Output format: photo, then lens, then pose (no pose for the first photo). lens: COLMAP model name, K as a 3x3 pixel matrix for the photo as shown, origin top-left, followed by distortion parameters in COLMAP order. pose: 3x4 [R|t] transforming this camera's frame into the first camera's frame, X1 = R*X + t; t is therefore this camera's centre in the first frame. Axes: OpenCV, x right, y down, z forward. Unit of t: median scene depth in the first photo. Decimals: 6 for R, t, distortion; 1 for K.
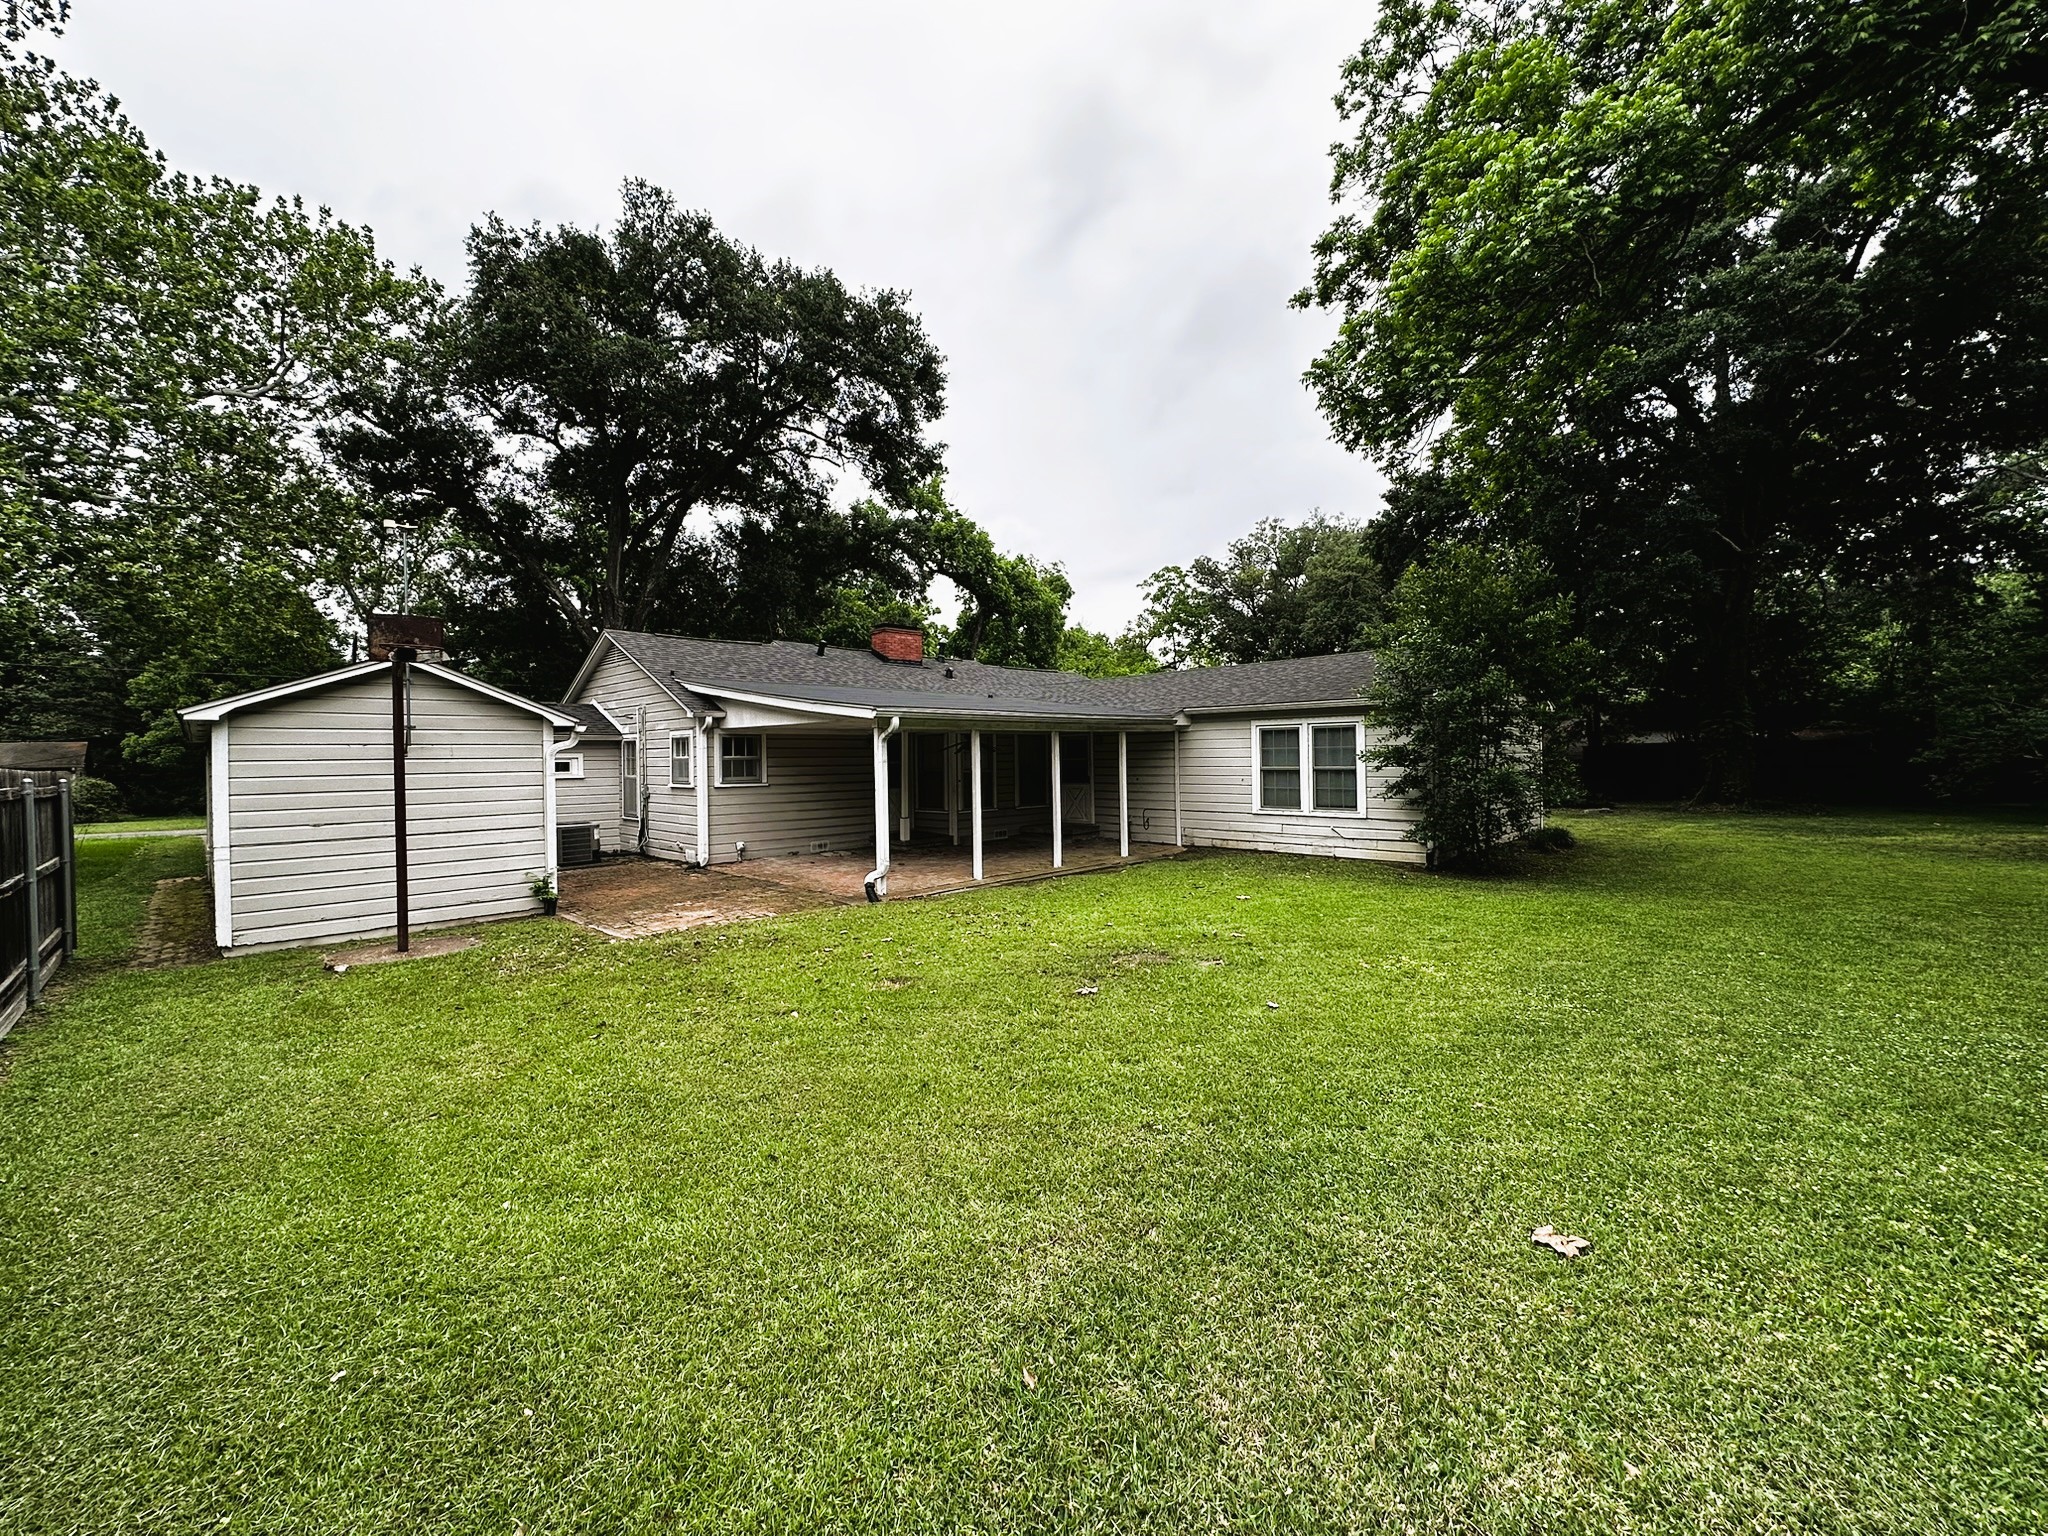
lens RADIAL K [[821.6, 0, 1024.0], [0, 821.6, 768.0], [0, 0, 1]] dist [-0.000080, 0.000097]
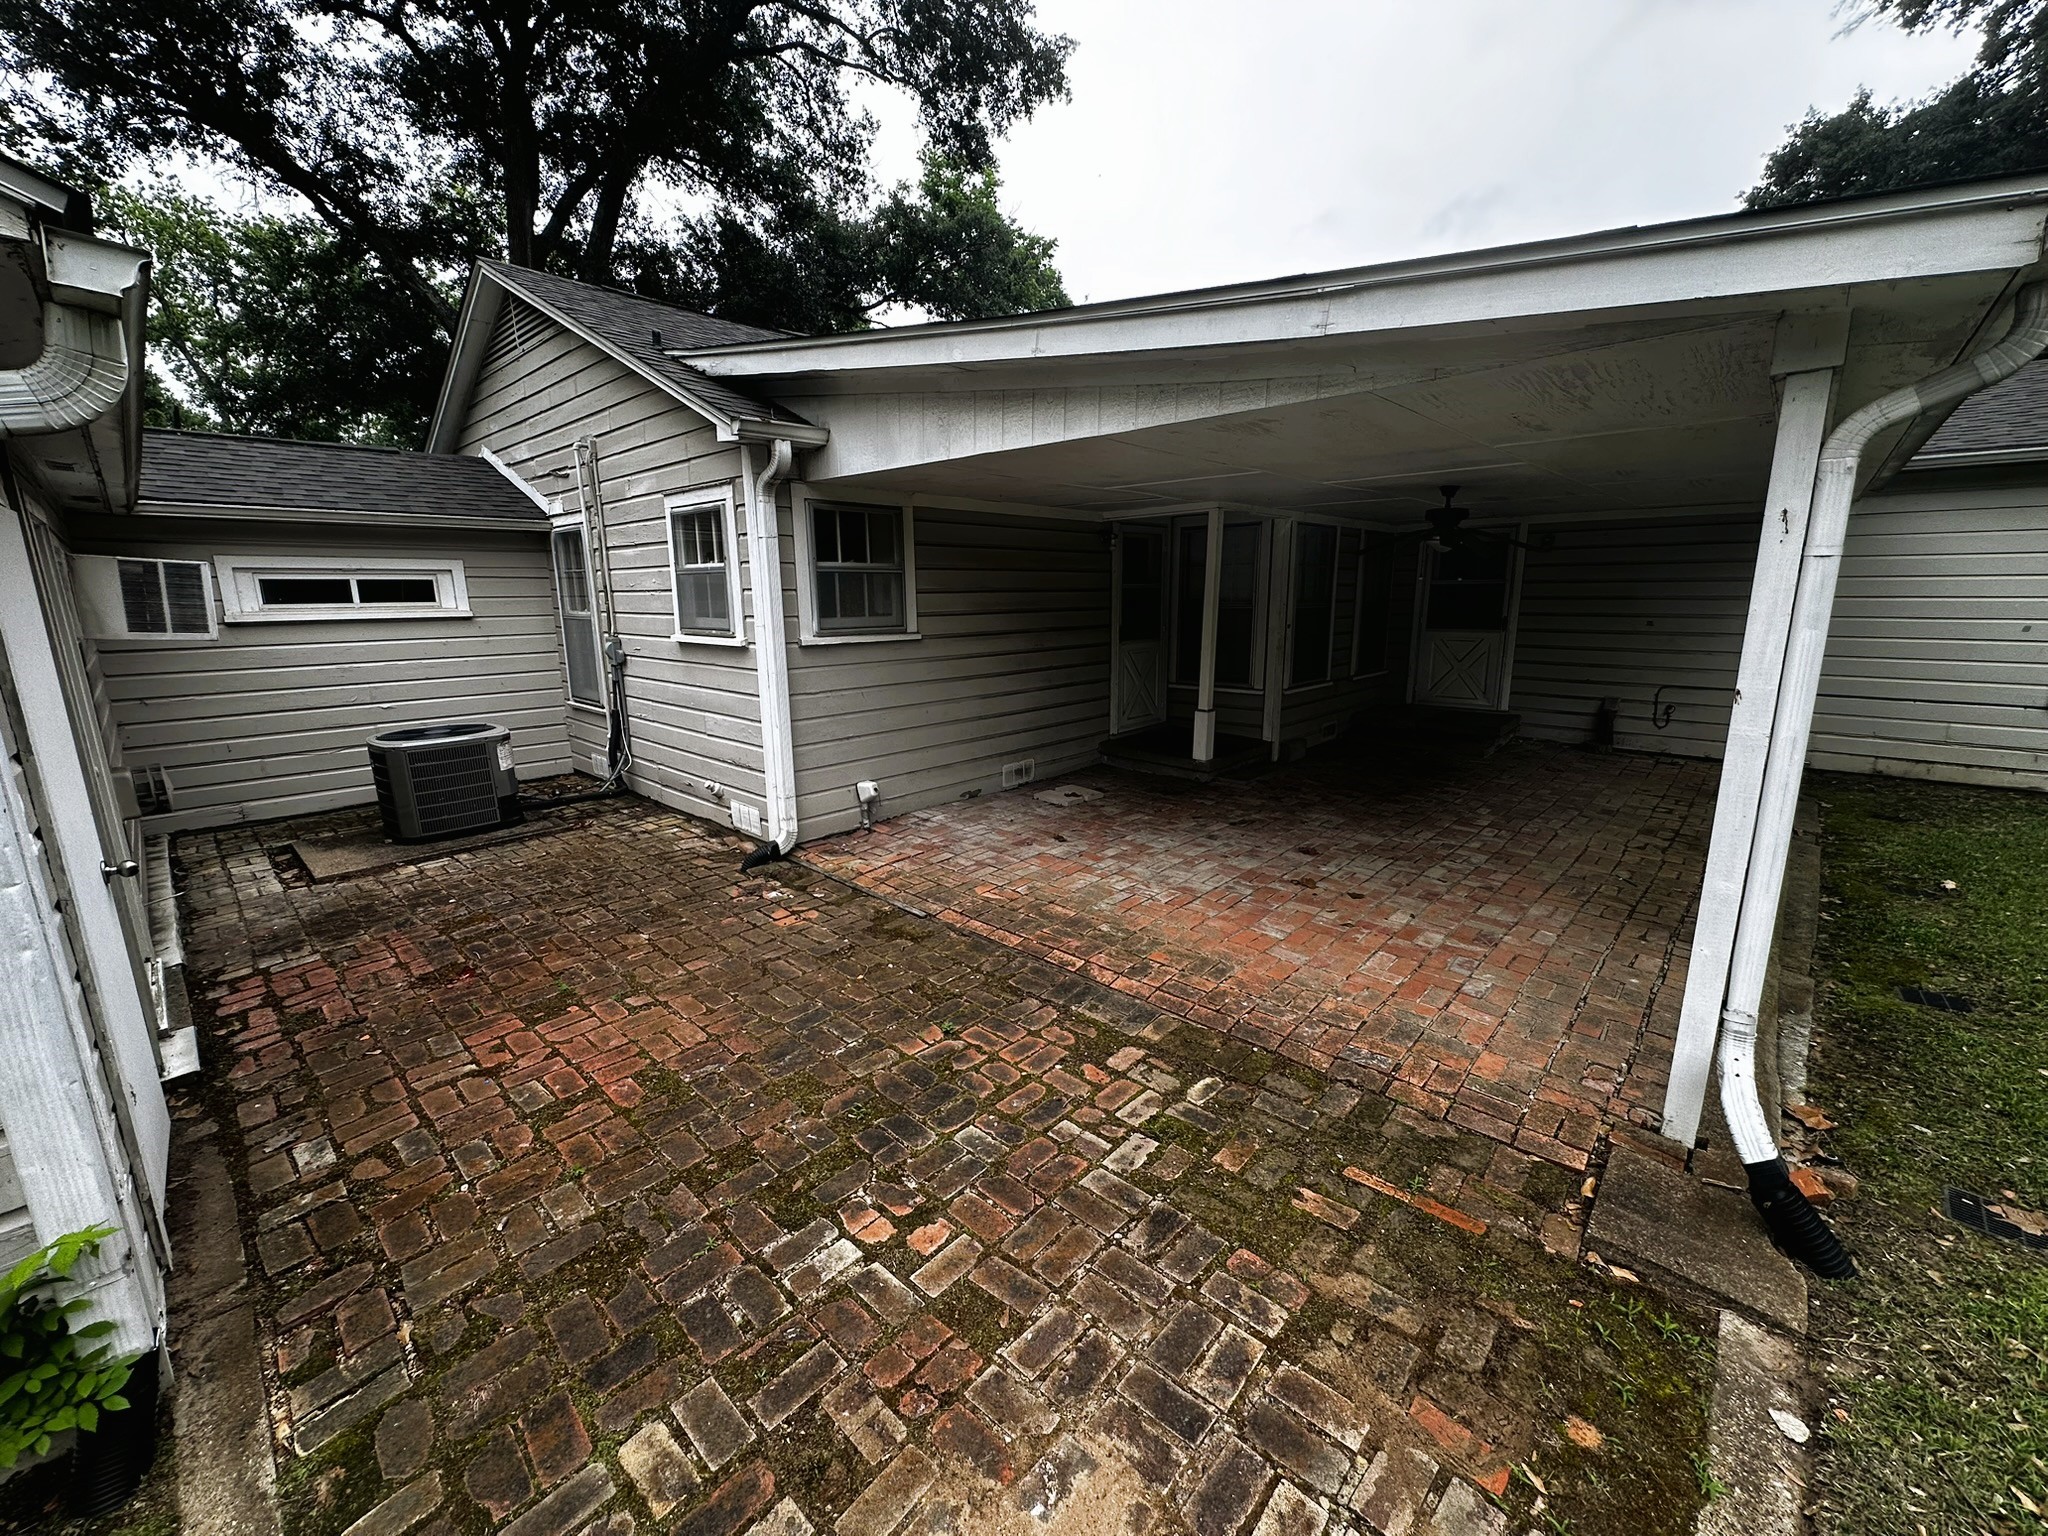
lens RADIAL K [[821.6, 0, 1024.0], [0, 821.6, 768.0], [0, 0, 1]] dist [-0.000080, 0.000097]
pose [[0.999549, -0.001287, 0.029997, -0.265518], [-0.004679, 0.980198, 0.197963, 0.003099], [-0.029658, -0.198014, 0.979750, 0.572607]]
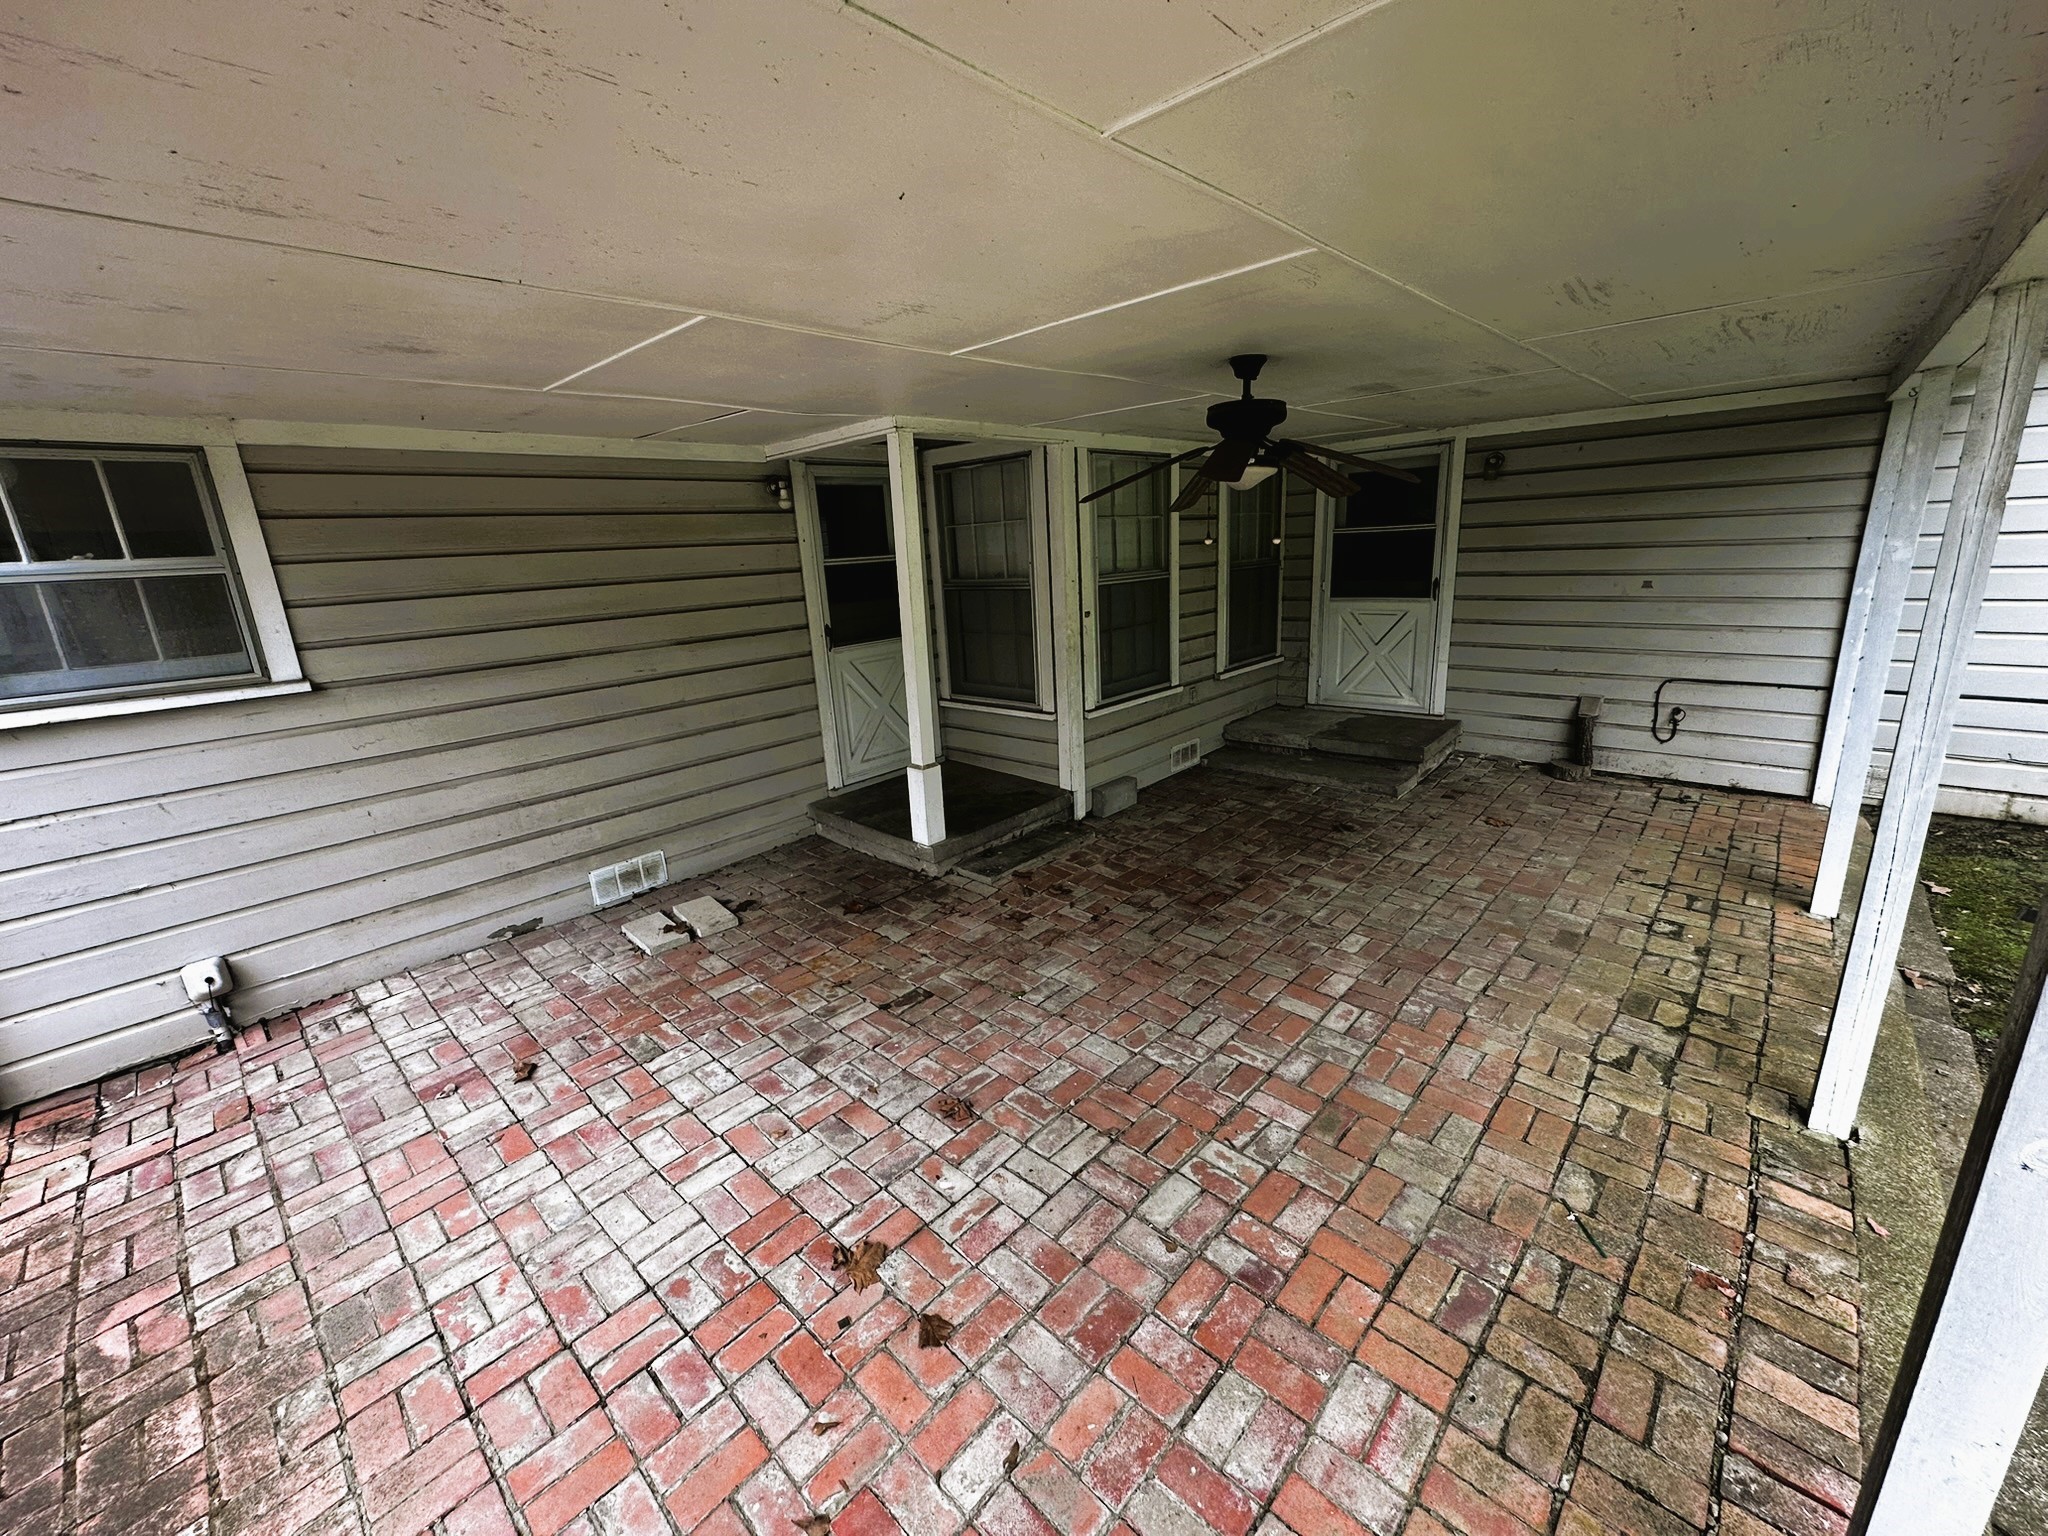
lens RADIAL K [[824.0, 0, 1024.0], [0, 824.0, 768.0], [0, 0, 1]] dist [-0.000457, -0.000097]
pose [[0.998610, -0.045609, 0.026430, -0.122638], [0.037506, 0.967067, 0.251742, -0.007243], [-0.037041, -0.250400, 0.967434, 0.750436]]
